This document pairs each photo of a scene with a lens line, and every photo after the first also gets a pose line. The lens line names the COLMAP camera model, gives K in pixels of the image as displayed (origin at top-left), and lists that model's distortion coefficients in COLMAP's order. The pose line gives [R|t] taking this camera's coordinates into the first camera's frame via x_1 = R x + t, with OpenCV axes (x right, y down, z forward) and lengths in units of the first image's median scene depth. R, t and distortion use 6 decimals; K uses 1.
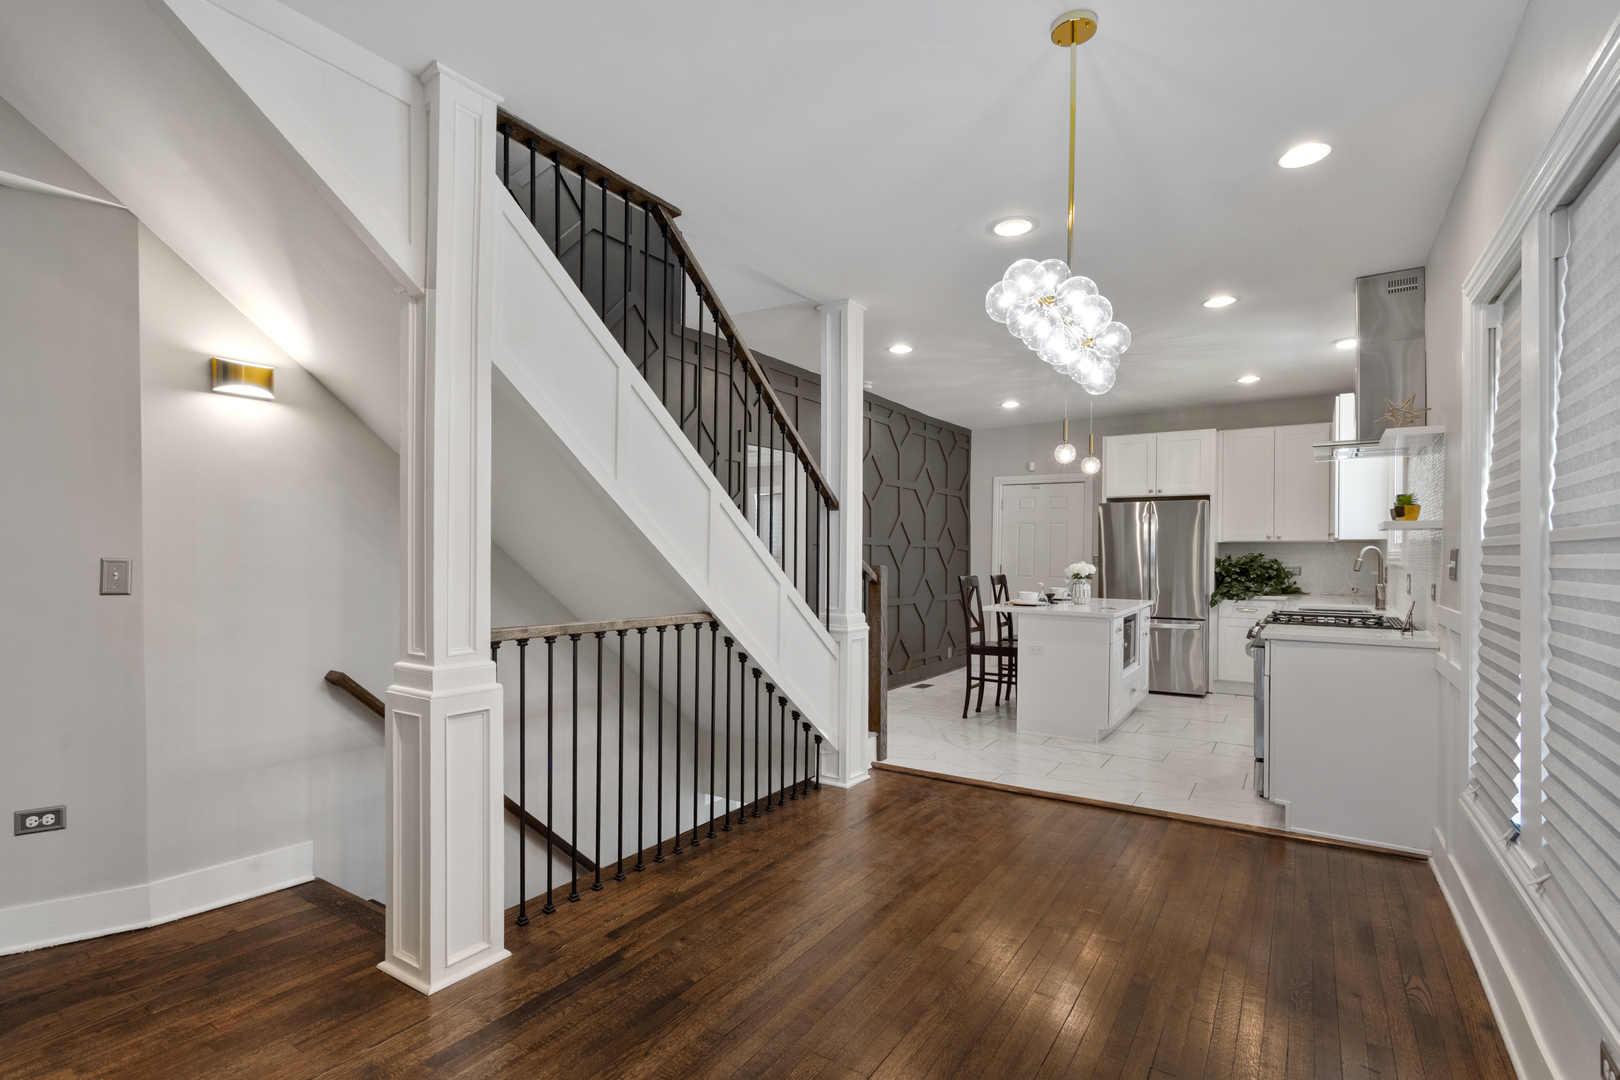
lens RADIAL K [[779.2, 0, 803.8], [0, 779.2, 549.7], [0, 0, 1]] dist [0.002047, 0.002032]
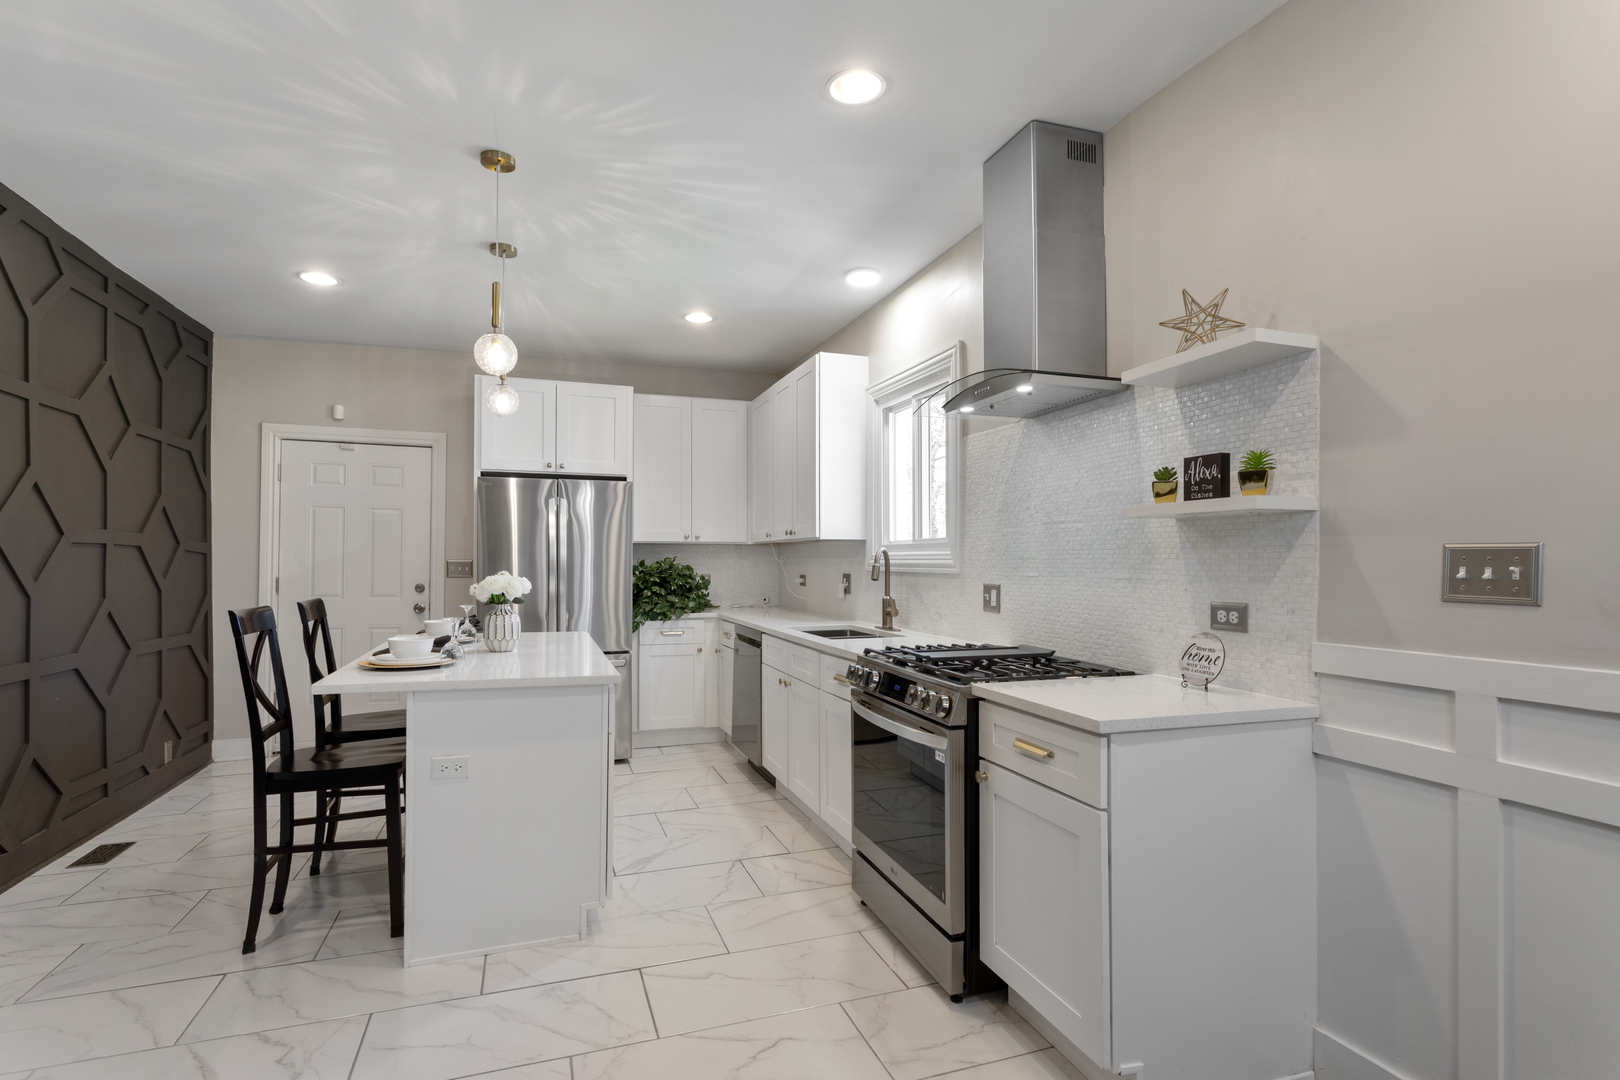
lens RADIAL K [[779.2, 0, 795.7], [0, 779.2, 562.6], [0, 0, 1]] dist [0.002047, 0.002032]
pose [[0.625290, -0.002706, 0.780388, 0.053540], [-0.003733, 0.999972, 0.006459, 0.003927], [-0.780384, -0.006952, 0.625262, 0.424989]]
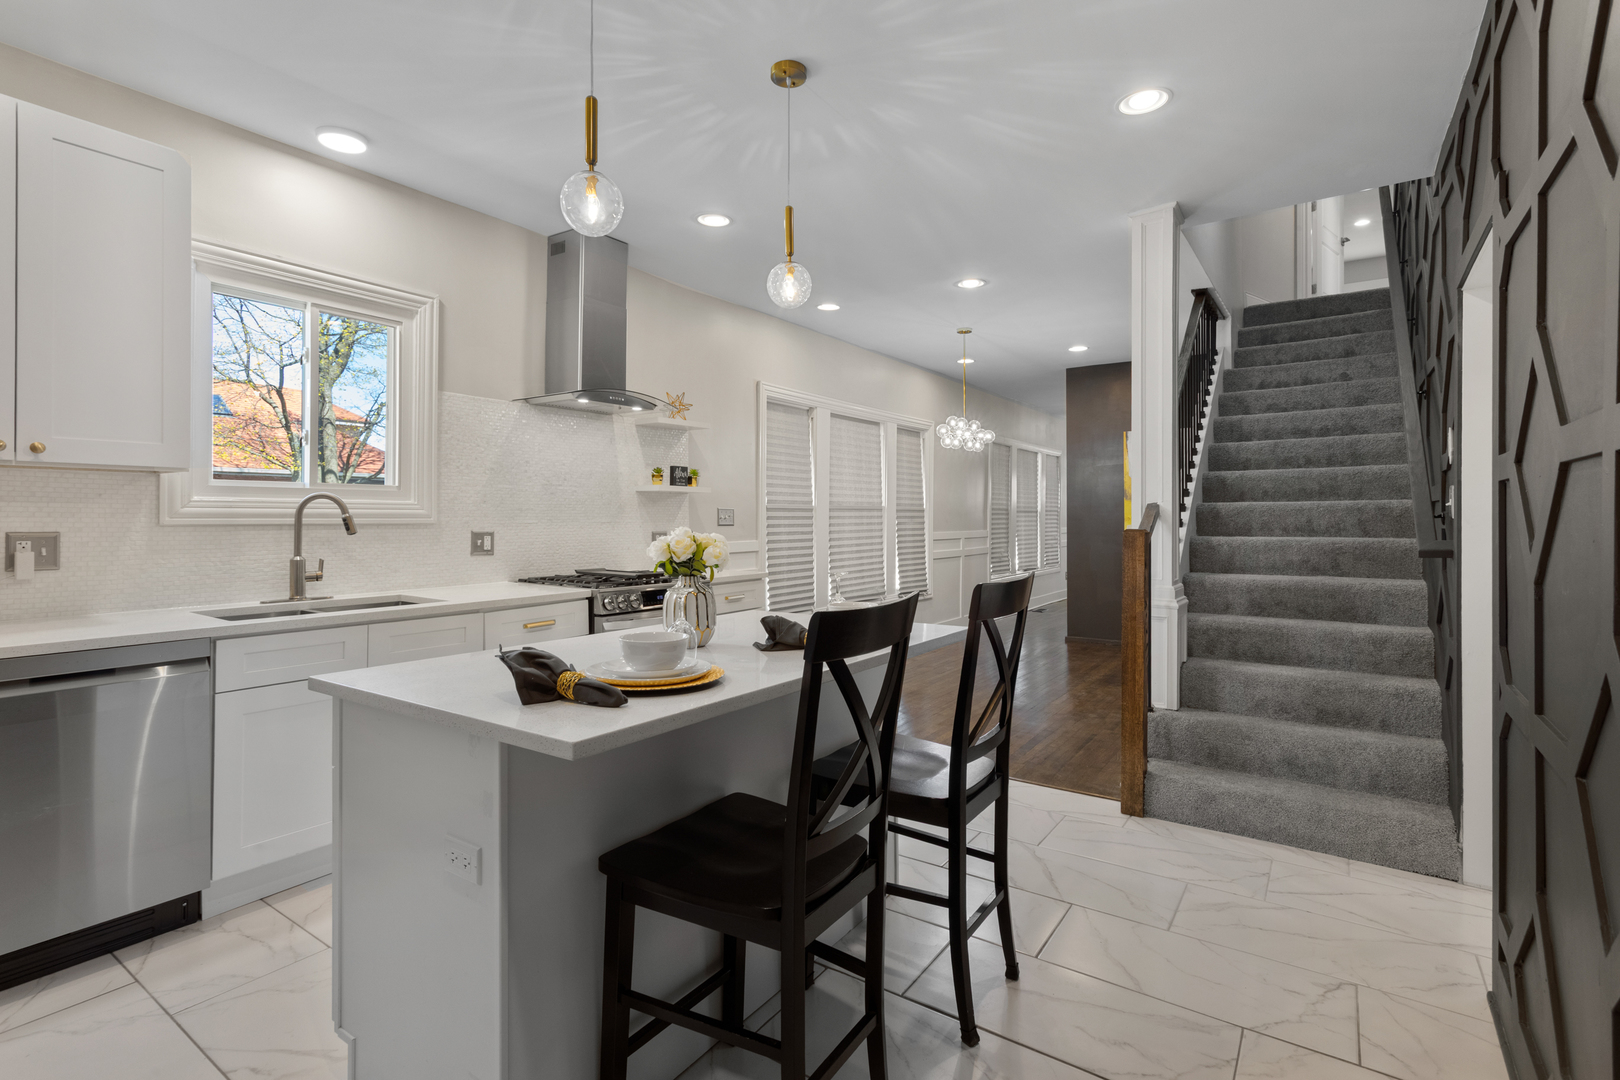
lens RADIAL K [[779.2, 0, 810.3], [0, 779.2, 523.6], [0, 0, 1]] dist [0.002047, 0.002032]
pose [[-0.999520, -0.005852, 0.030408, 0.283518], [-0.005759, 0.999978, 0.003162, 0.012495], [-0.030426, 0.002985, -0.999533, 1.295163]]
